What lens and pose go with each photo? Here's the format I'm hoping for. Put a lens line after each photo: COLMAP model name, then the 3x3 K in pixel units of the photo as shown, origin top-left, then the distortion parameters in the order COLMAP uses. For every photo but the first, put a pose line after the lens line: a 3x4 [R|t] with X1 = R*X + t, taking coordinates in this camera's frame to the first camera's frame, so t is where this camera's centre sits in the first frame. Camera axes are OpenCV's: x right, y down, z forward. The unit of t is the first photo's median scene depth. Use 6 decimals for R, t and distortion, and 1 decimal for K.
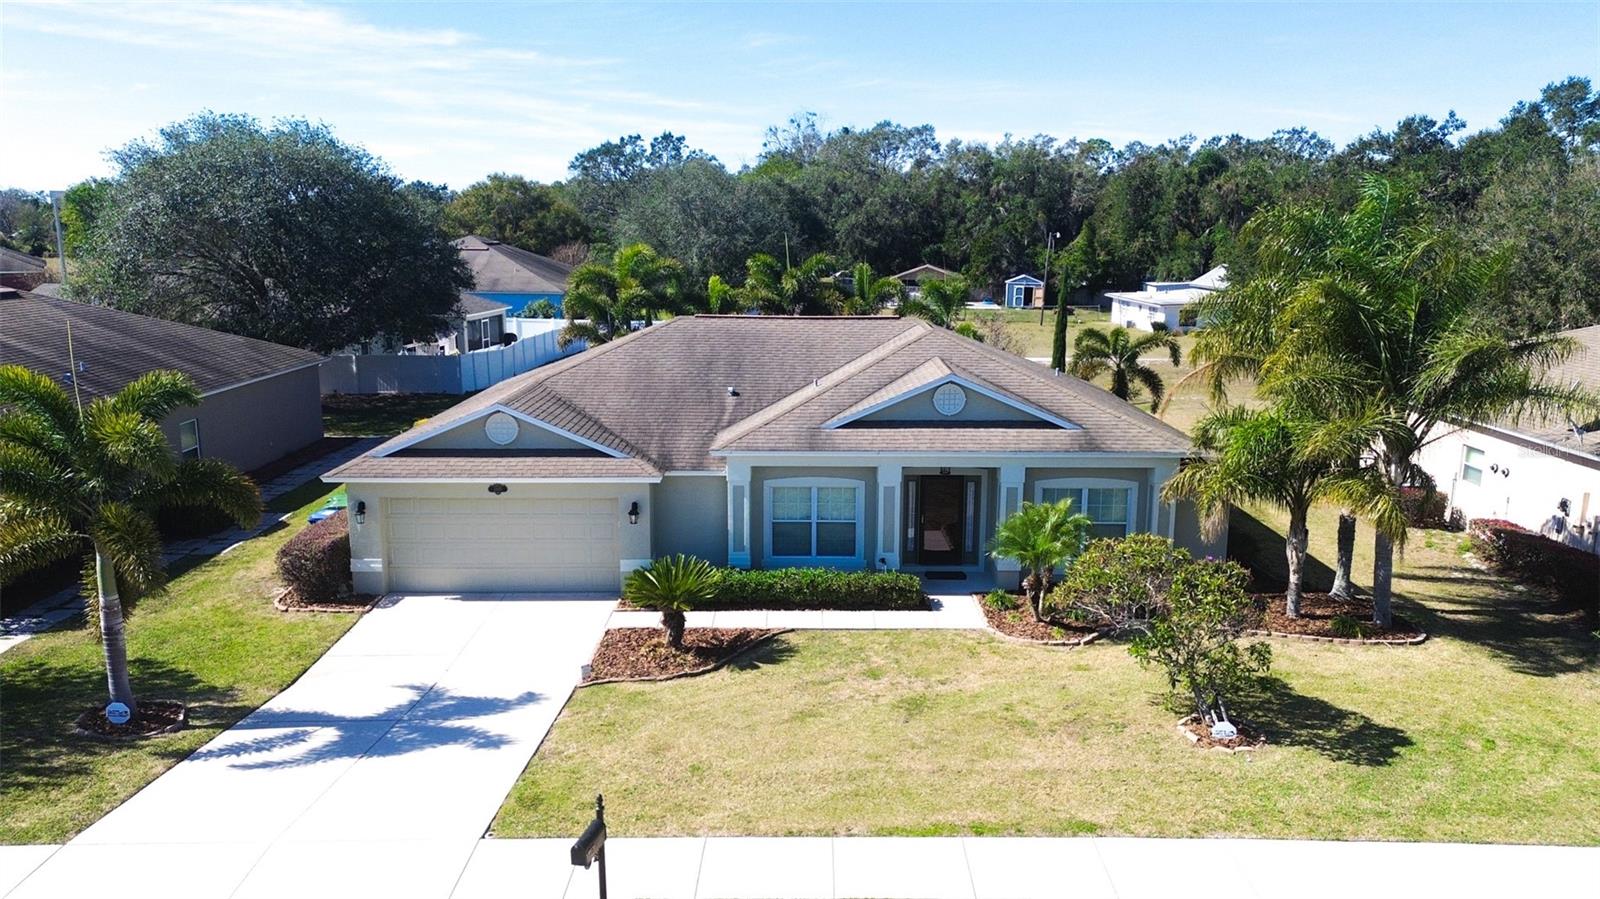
lens RADIAL K [[1125.2, 0, 803.8], [0, 1125.2, 446.6], [0, 0, 1]] dist [0.076888, -0.069092]
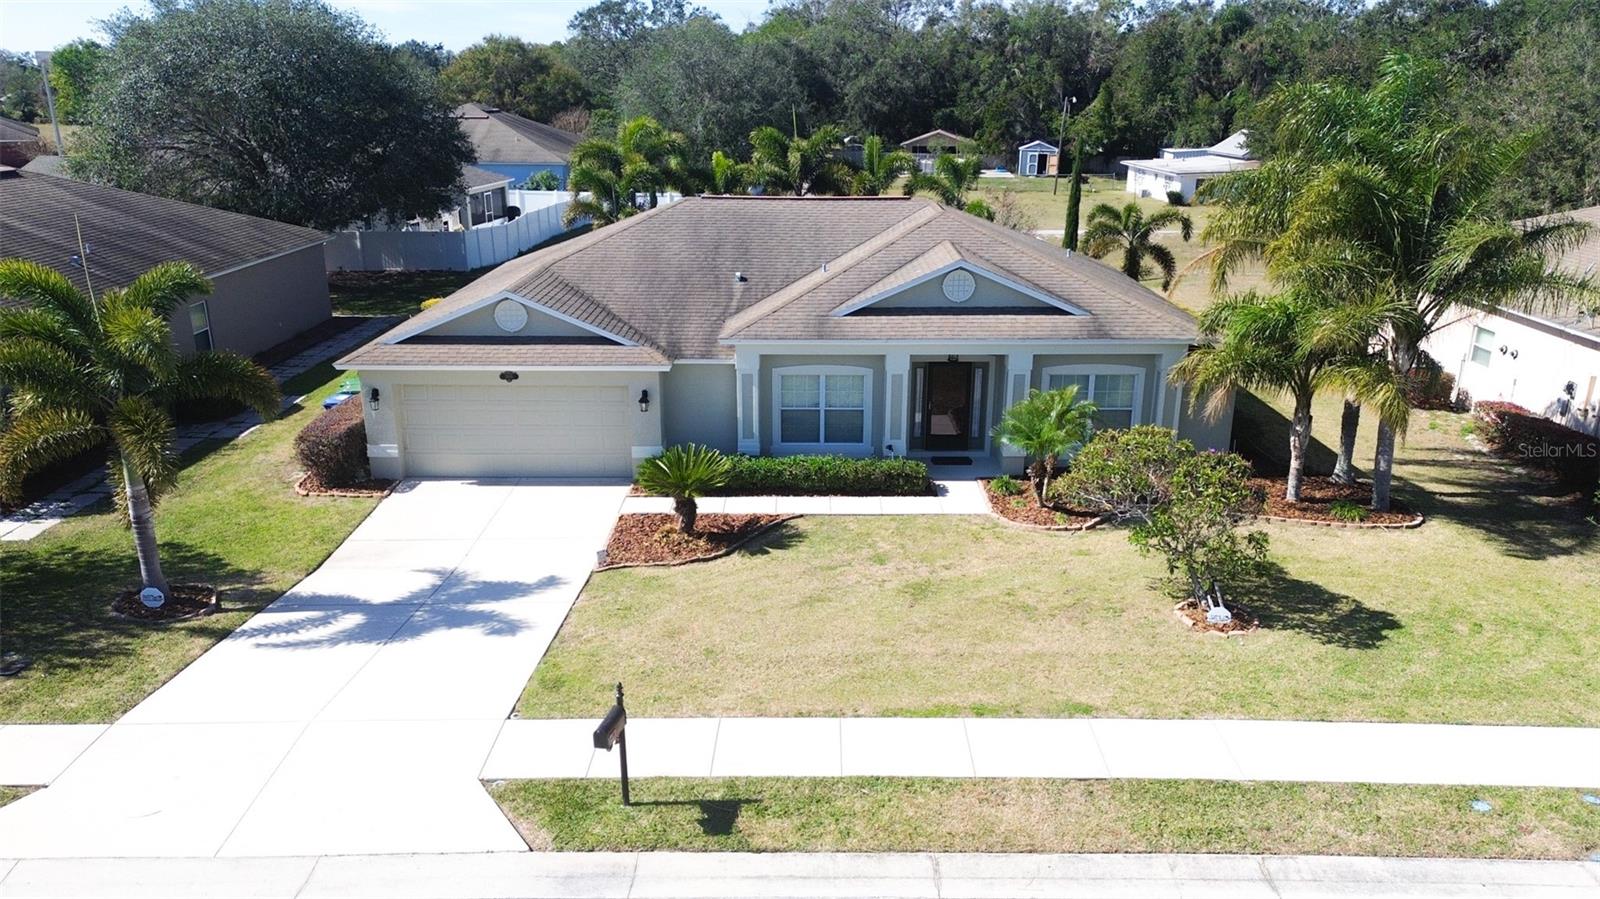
lens RADIAL K [[1125.2, 0, 803.8], [0, 1125.2, 446.6], [0, 0, 1]] dist [0.076888, -0.069092]
pose [[0.999974, -0.001152, -0.007057, -0.000435], [0.001953, 0.993418, 0.114528, -0.015419], [0.006879, -0.114539, 0.993395, -0.007651]]
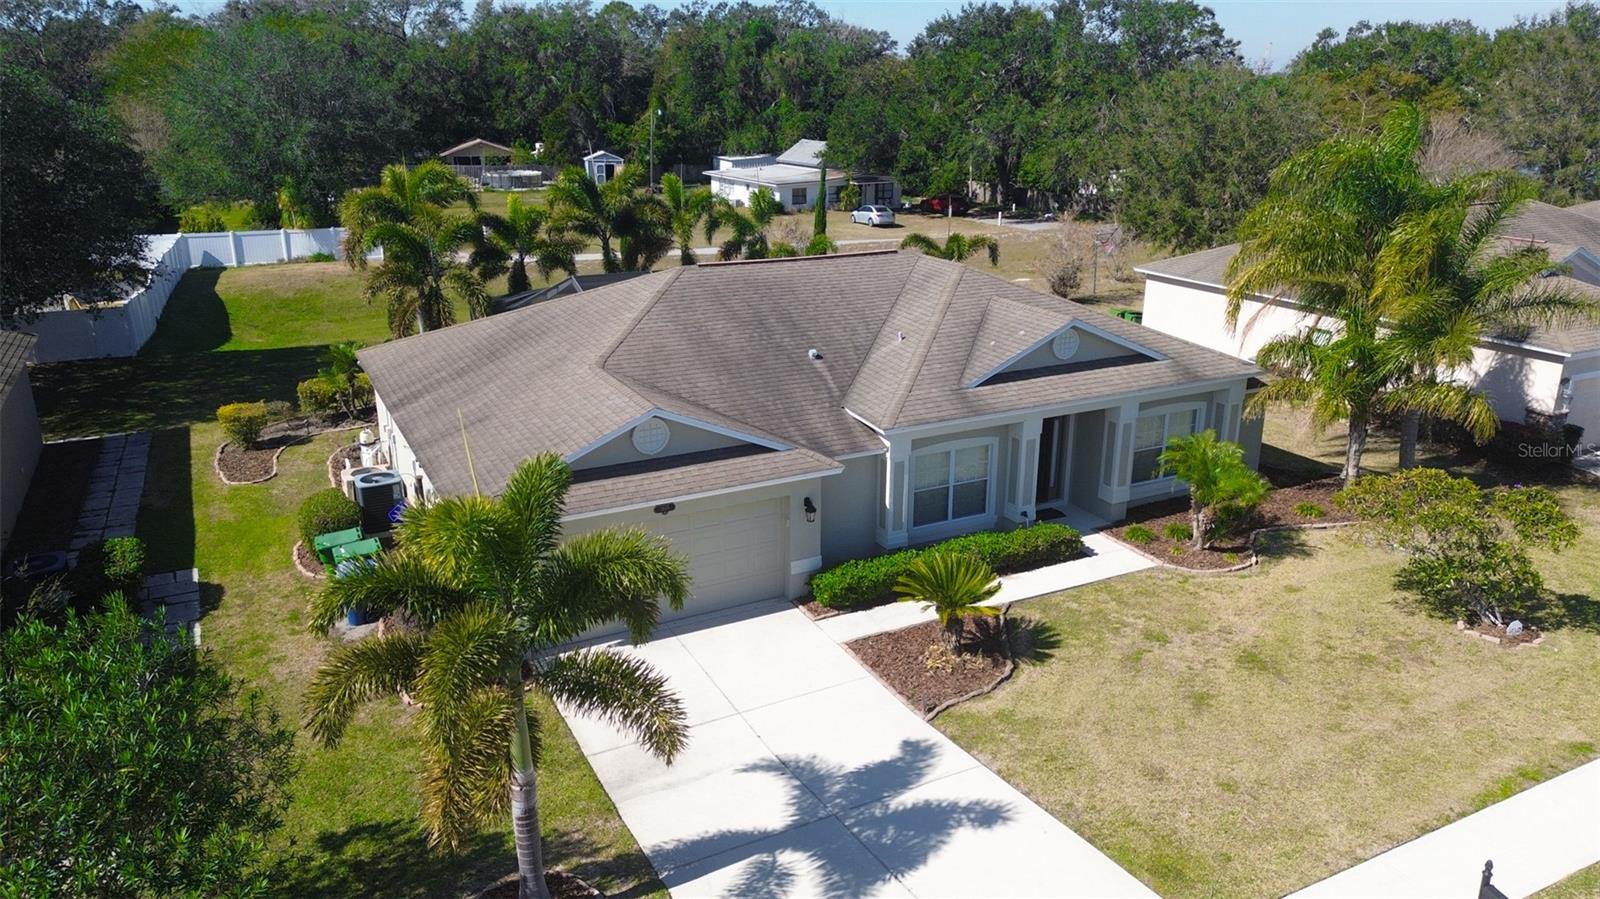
lens RADIAL K [[1125.2, 0, 803.8], [0, 1125.2, 446.6], [0, 0, 1]] dist [0.076888, -0.069092]
pose [[0.889271, -0.143756, 0.434202, -0.533433], [0.091130, 0.985978, 0.139798, -0.115417], [-0.448211, -0.084750, 0.889901, 0.210049]]
